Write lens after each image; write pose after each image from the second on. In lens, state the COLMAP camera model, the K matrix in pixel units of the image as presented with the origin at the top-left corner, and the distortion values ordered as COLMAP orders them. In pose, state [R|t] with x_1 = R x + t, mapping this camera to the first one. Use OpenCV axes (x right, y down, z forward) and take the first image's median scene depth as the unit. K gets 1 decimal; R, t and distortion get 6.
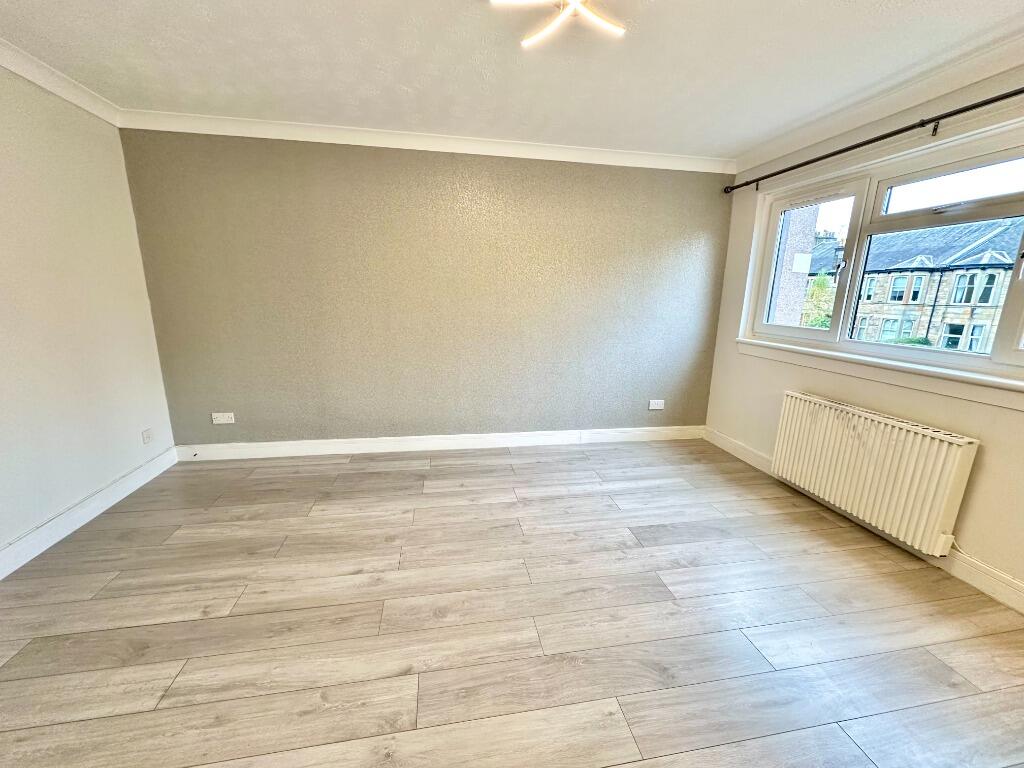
lens RADIAL K [[408.0, 0, 511.1], [0, 408.0, 381.3], [0, 0, 1]] dist [-0.001410, -0.000232]
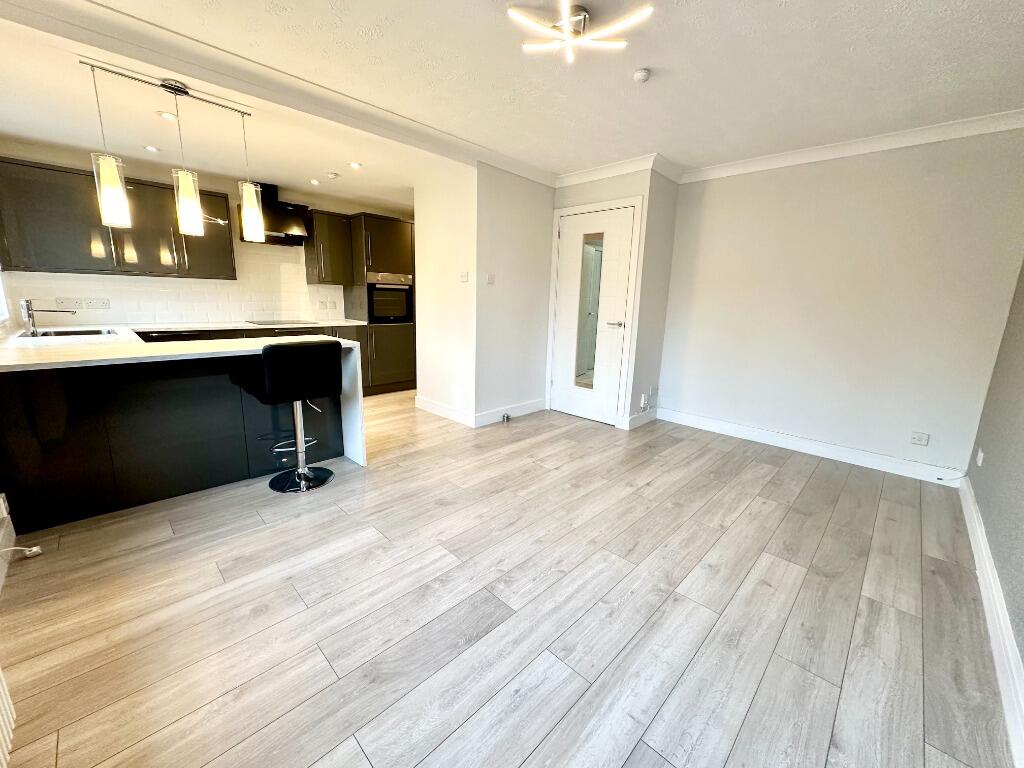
lens RADIAL K [[408.0, 0, 511.1], [0, 408.0, 381.3], [0, 0, 1]] dist [-0.001410, -0.000232]
pose [[-0.815139, 0.072369, -0.574726, 0.714337], [-0.169181, 0.919164, 0.355691, -0.252935], [0.554008, 0.387171, -0.737003, 1.471373]]
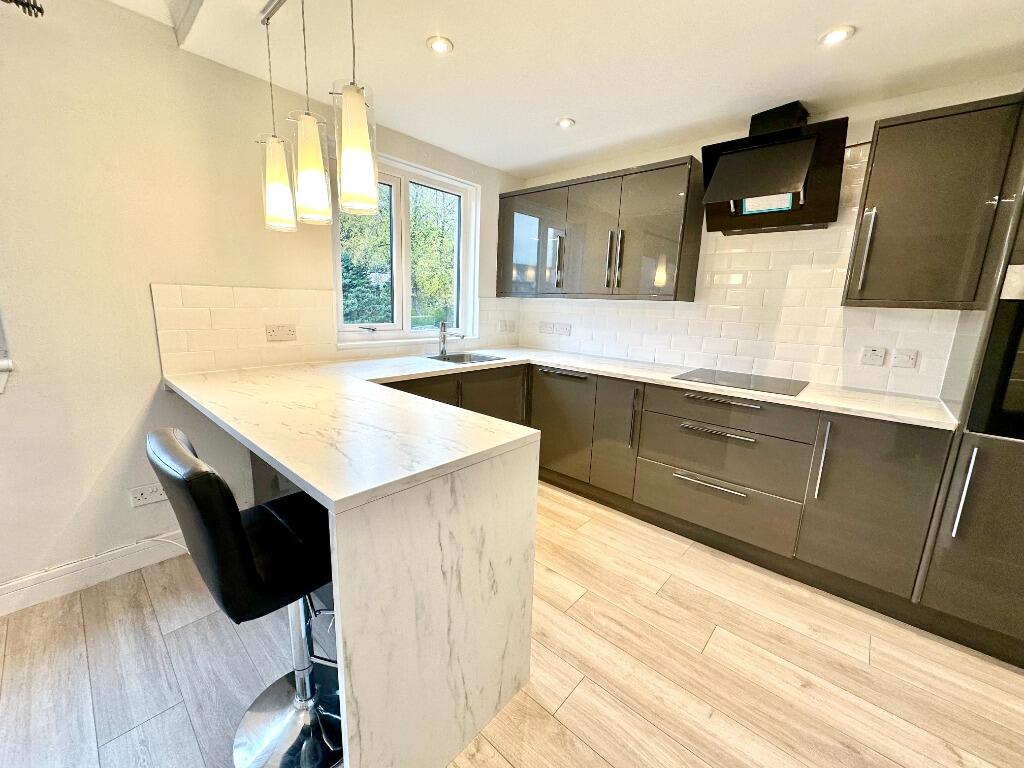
lens RADIAL K [[408.0, 0, 511.1], [0, 408.0, 381.3], [0, 0, 1]] dist [-0.001410, -0.000232]
pose [[-0.615037, -0.192745, 0.764578, 0.021615], [0.122658, 0.934472, 0.334242, -0.030503], [-0.778900, 0.299353, -0.551093, 0.281358]]
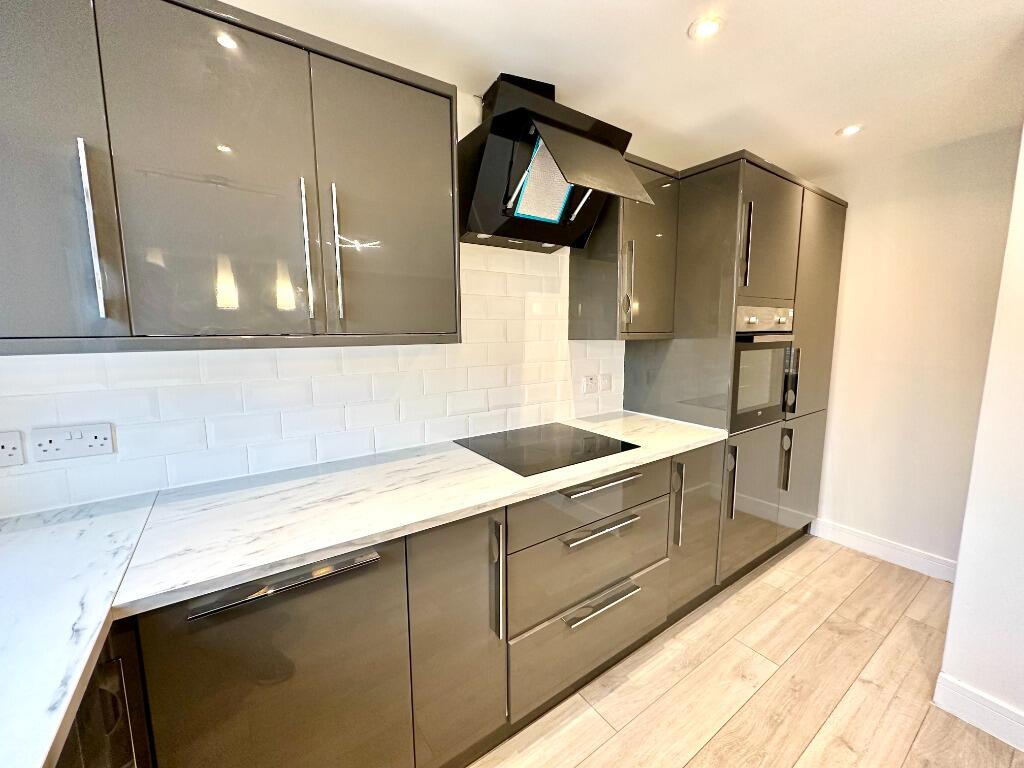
lens RADIAL K [[408.0, 0, 511.1], [0, 408.0, 381.3], [0, 0, 1]] dist [-0.001410, -0.000232]
pose [[-0.909479, 0.036242, -0.414167, 0.827225], [-0.102550, 0.945856, 0.307961, 0.044757], [0.402903, 0.322557, -0.856520, -0.154371]]
